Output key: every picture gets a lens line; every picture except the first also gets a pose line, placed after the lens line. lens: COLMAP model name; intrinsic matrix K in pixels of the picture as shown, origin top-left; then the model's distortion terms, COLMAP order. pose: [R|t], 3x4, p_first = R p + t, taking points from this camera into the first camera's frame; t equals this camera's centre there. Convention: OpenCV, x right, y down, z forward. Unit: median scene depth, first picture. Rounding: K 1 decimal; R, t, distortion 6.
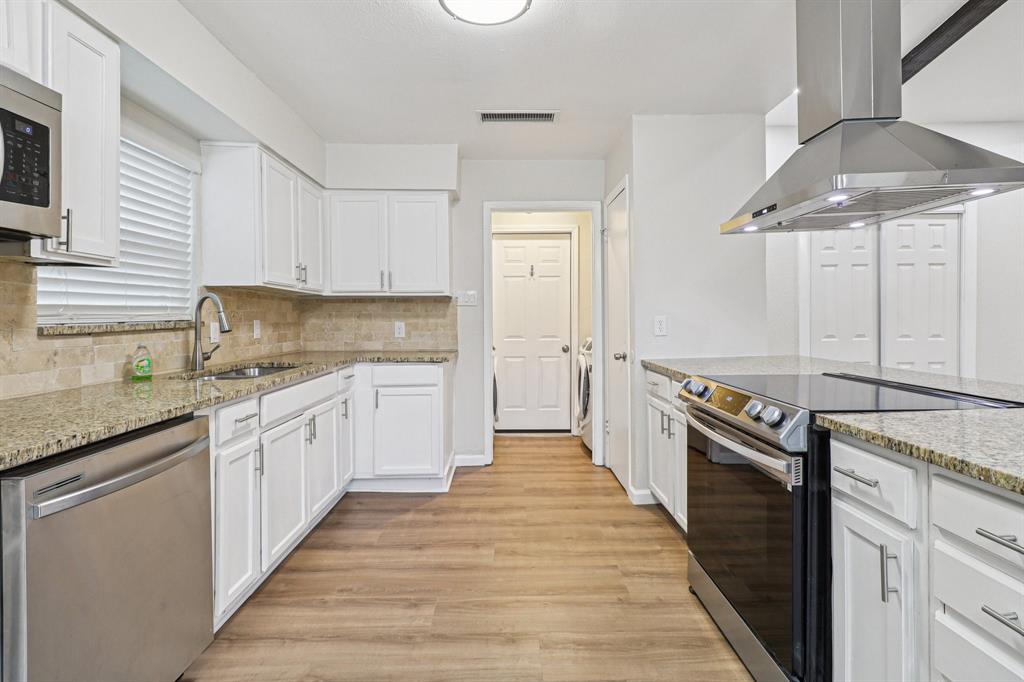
lens RADIAL K [[476.7, 0, 512.4], [0, 476.7, 317.3], [0, 0, 1]] dist [-0.002408, -0.000408]
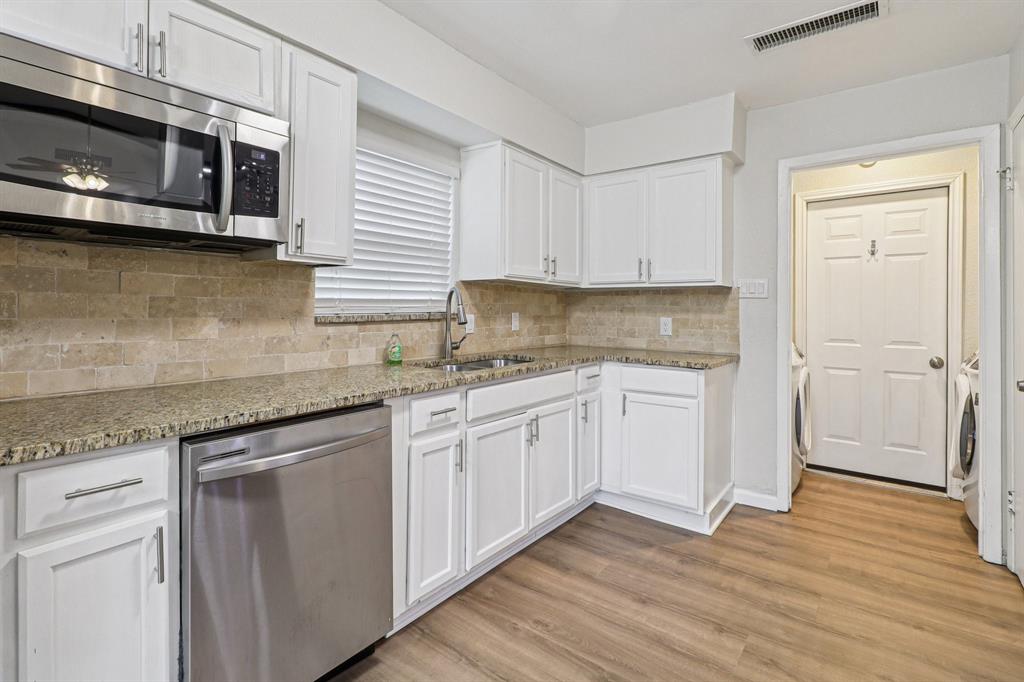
lens RADIAL K [[485.1, 0, 508.5], [0, 485.1, 300.6], [0, 0, 1]] dist [0.002728, -0.000348]
pose [[0.784889, -0.000890, -0.619635, 0.116291], [-0.011458, 0.999807, -0.015949, -0.003770], [0.619530, 0.019618, 0.784728, 0.186970]]
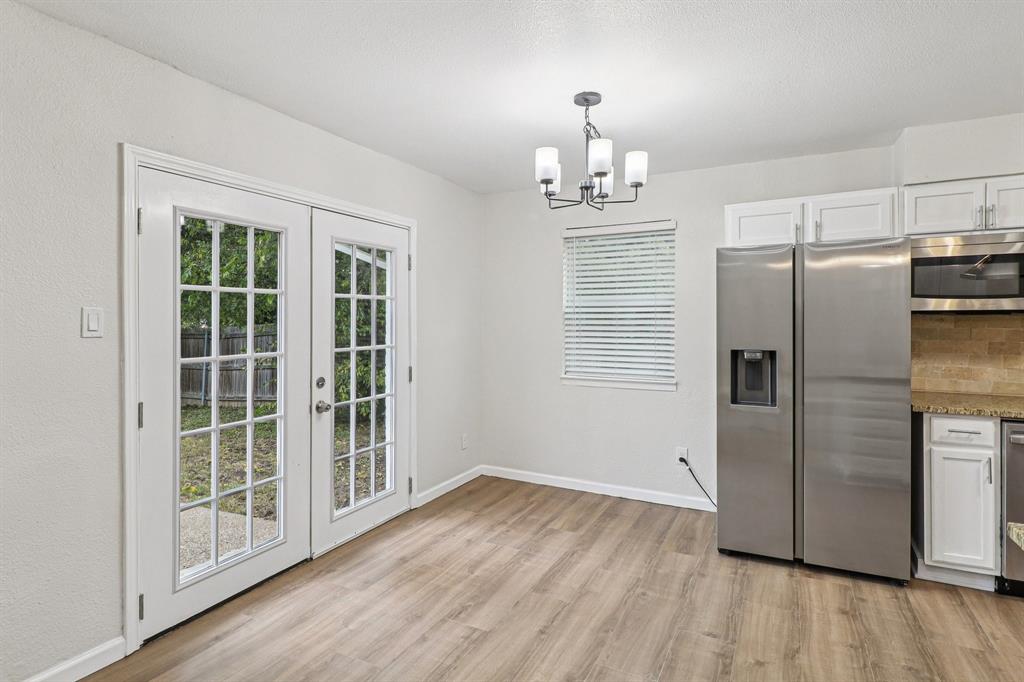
lens RADIAL K [[540.0, 0, 511.3], [0, 540.0, 326.6], [0, 0, 1]] dist [-0.003457, -0.001738]
pose [[-0.463987, 0.024029, -0.885516, 0.868344], [0.002041, 0.999658, 0.026057, -0.077049], [0.885840, 0.010282, -0.463878, 0.017031]]
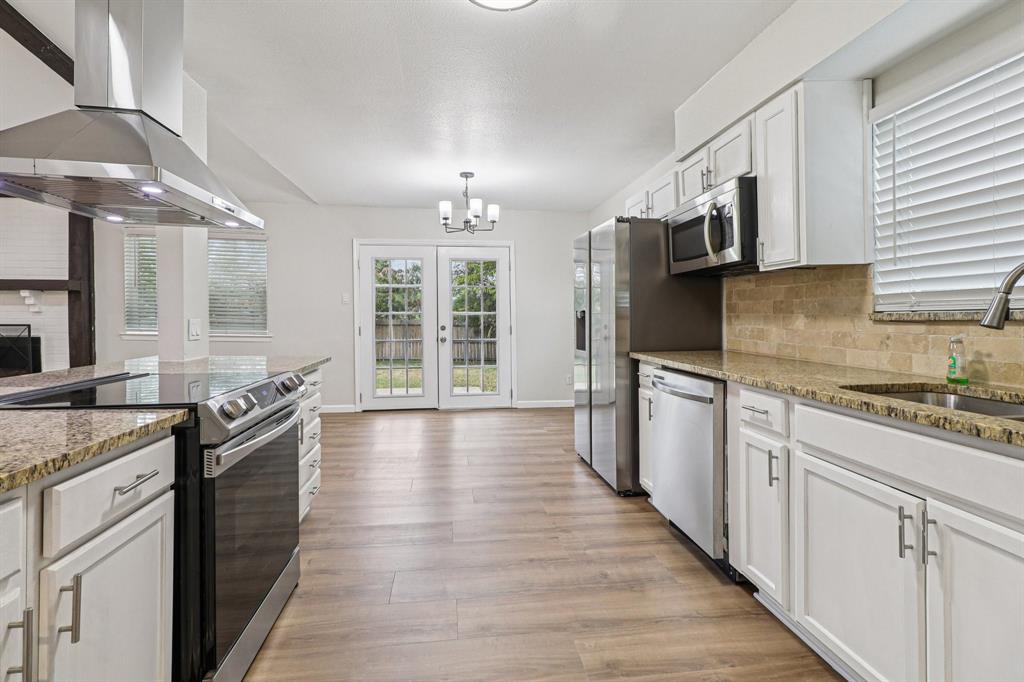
lens RADIAL K [[476.7, 0, 512.4], [0, 476.7, 317.3], [0, 0, 1]] dist [-0.002408, -0.000408]
pose [[-0.992037, 0.012783, -0.125298, 0.036223], [0.011861, 0.999897, 0.008105, 0.005487], [0.125389, 0.006555, -0.992086, 1.250467]]
